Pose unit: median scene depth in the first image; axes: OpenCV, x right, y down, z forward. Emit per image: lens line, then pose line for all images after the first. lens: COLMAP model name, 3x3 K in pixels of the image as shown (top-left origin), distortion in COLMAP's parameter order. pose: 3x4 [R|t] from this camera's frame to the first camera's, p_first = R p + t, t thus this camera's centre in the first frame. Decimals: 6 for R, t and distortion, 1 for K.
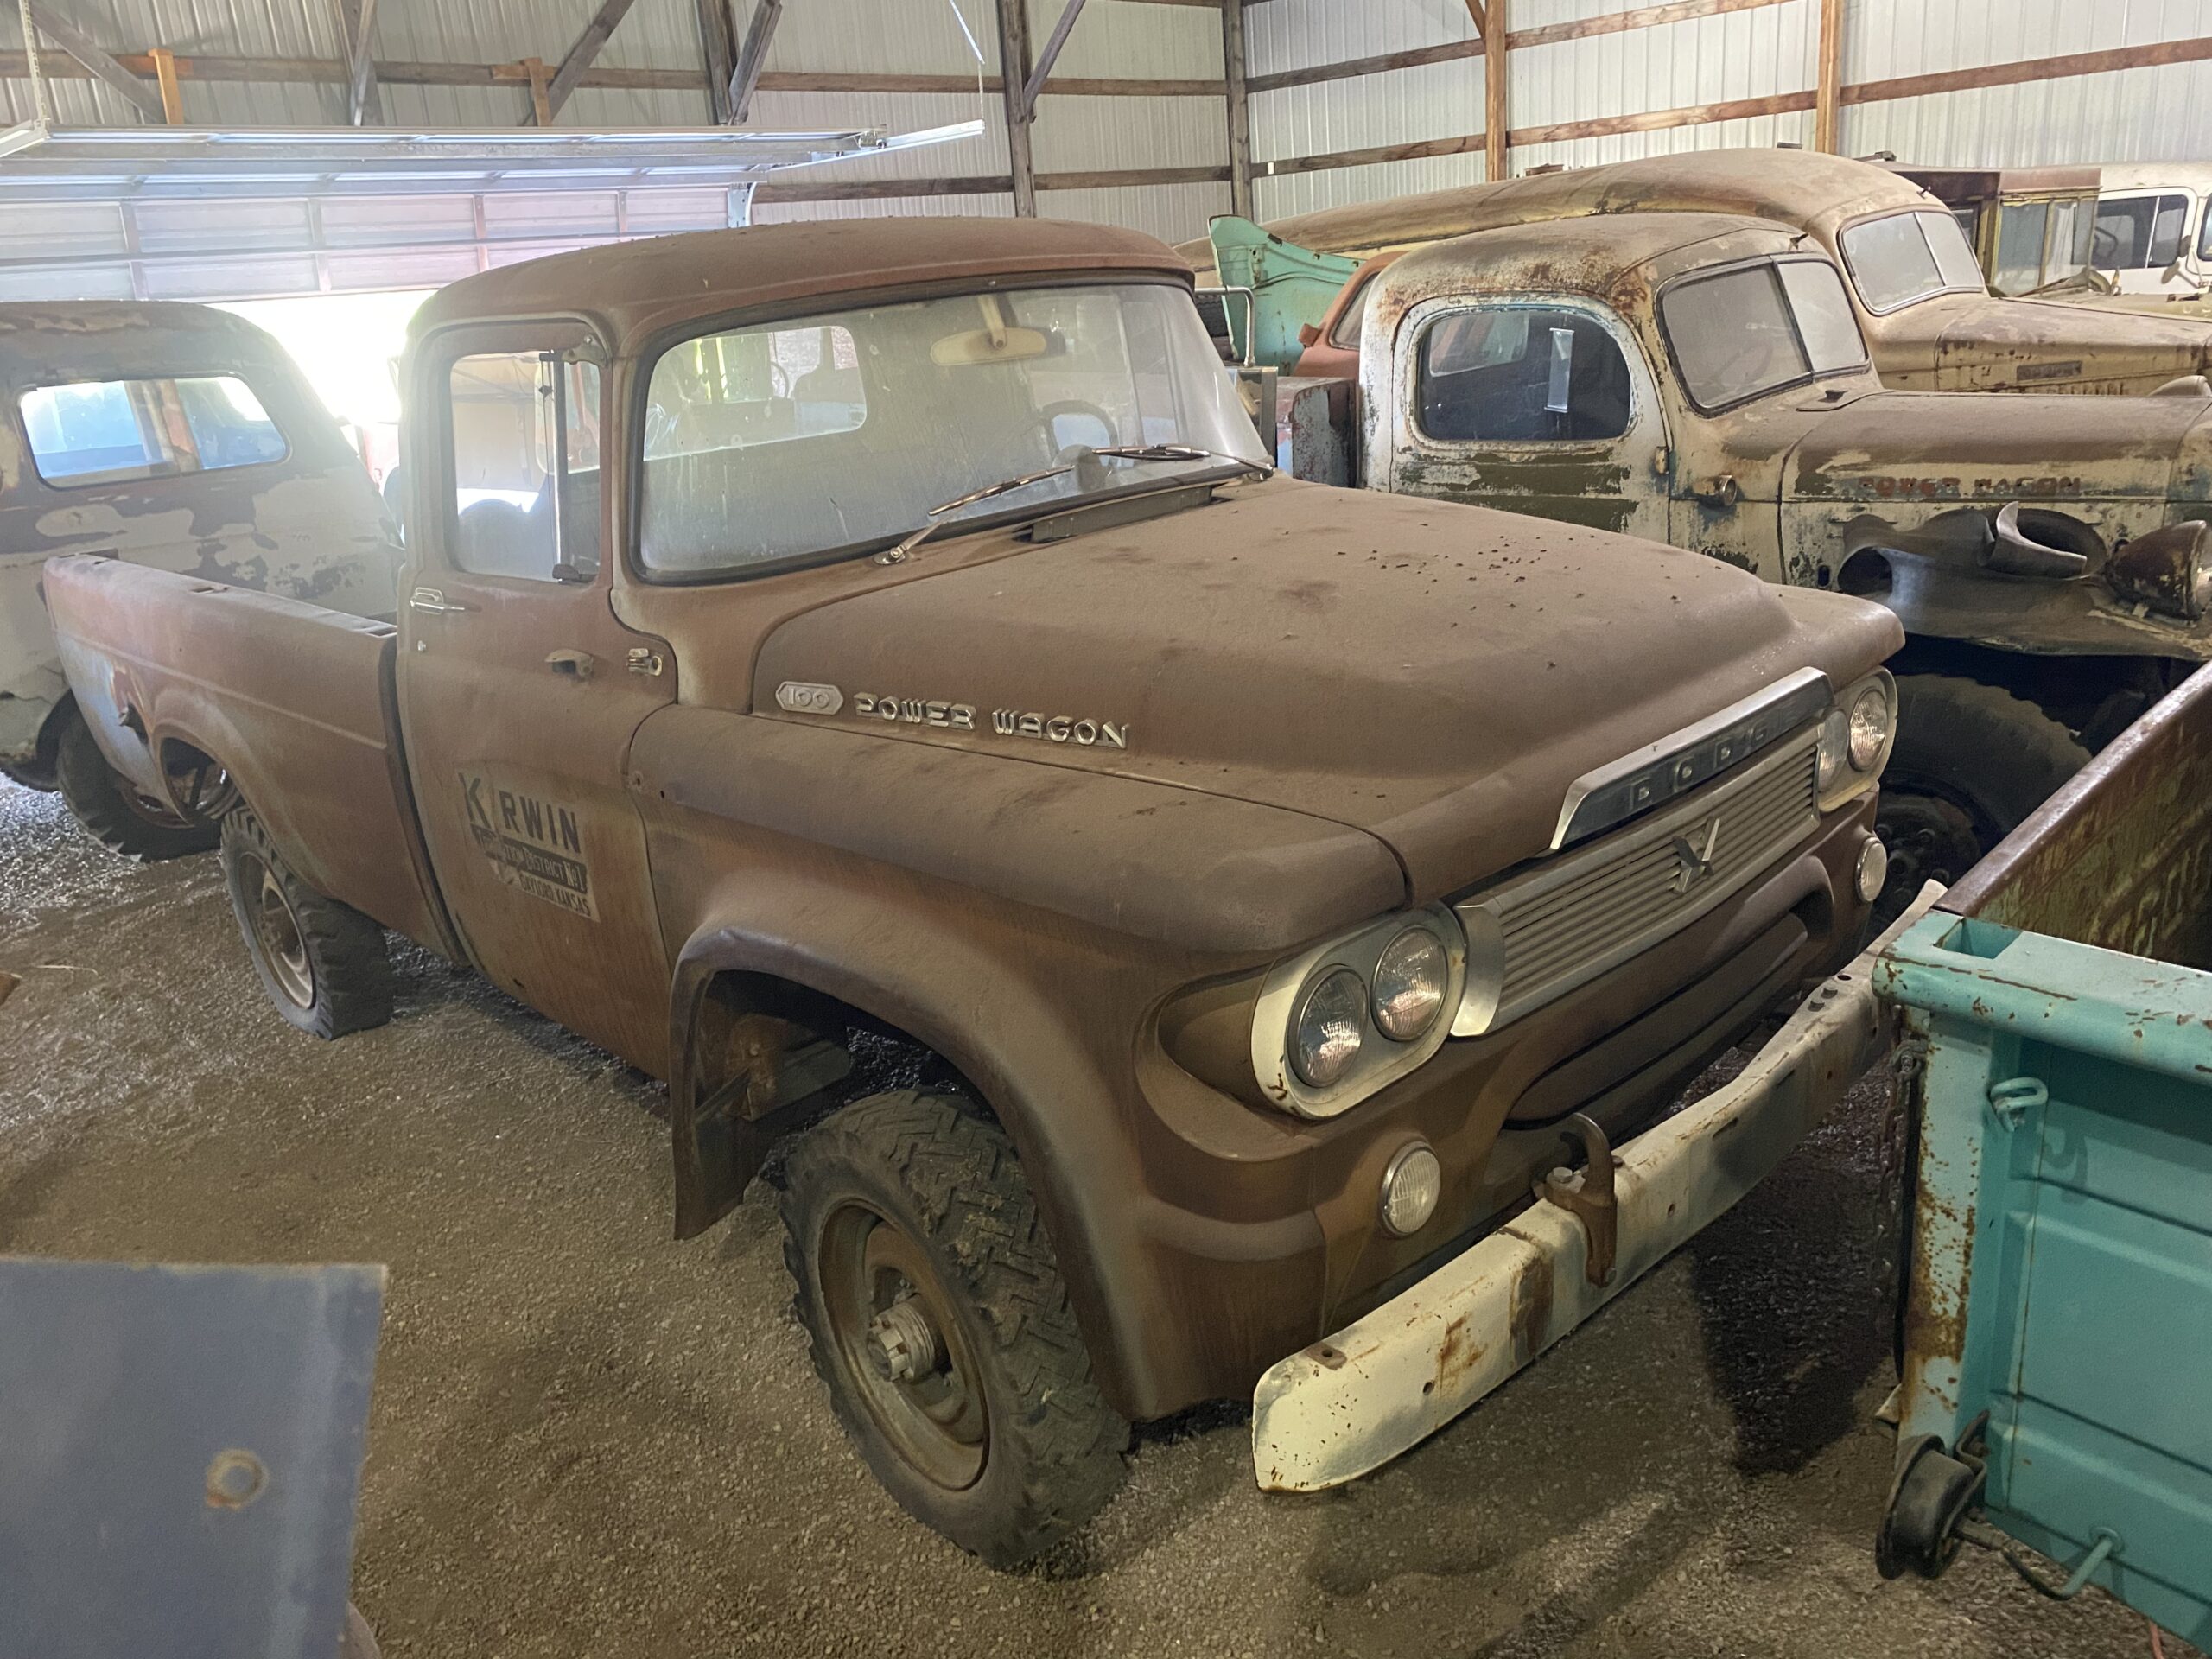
lens RADIAL K [[1706.7, 0, 1111.6], [0, 1706.7, 821.3], [0, 0, 1]] dist [0.026261, -0.021961]
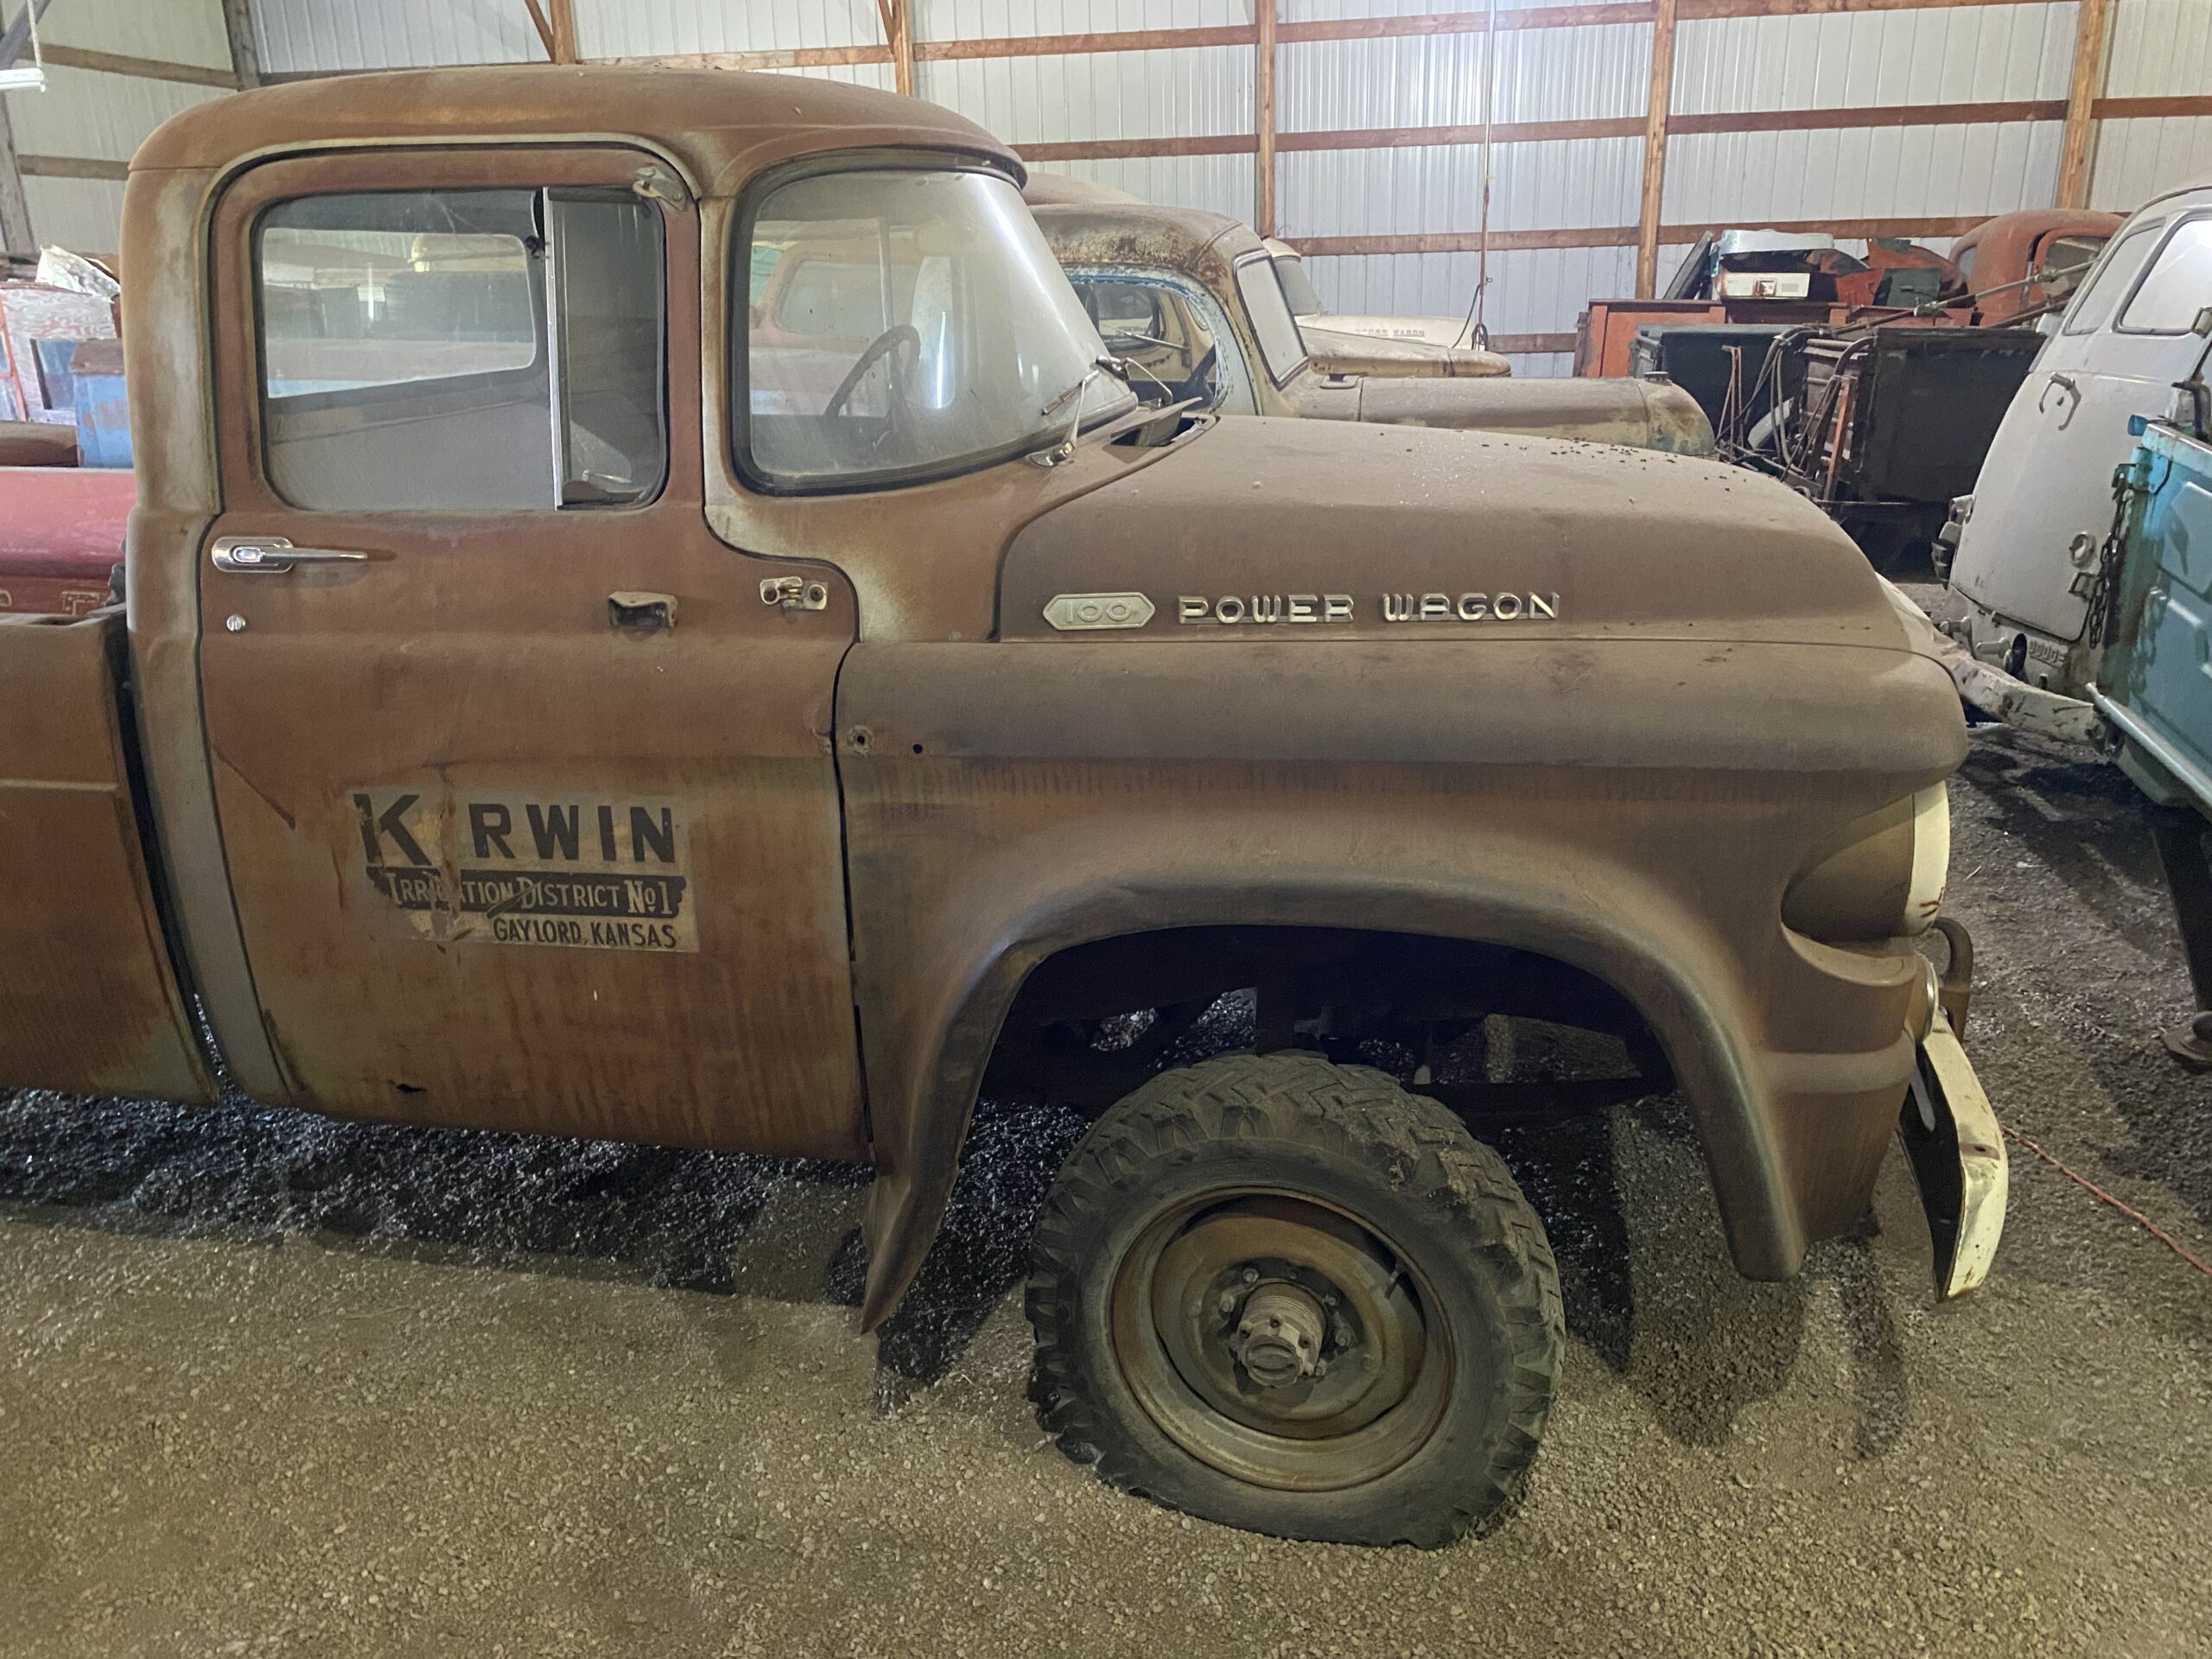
lens RADIAL K [[1706.7, 0, 1113.9], [0, 1706.7, 851.8], [0, 0, 1]] dist [0.026261, -0.021961]
pose [[0.823340, -0.125270, 0.553550, -0.389255], [0.136901, 0.990373, 0.020499, 0.017221], [-0.550789, 0.058904, 0.832563, 0.185237]]
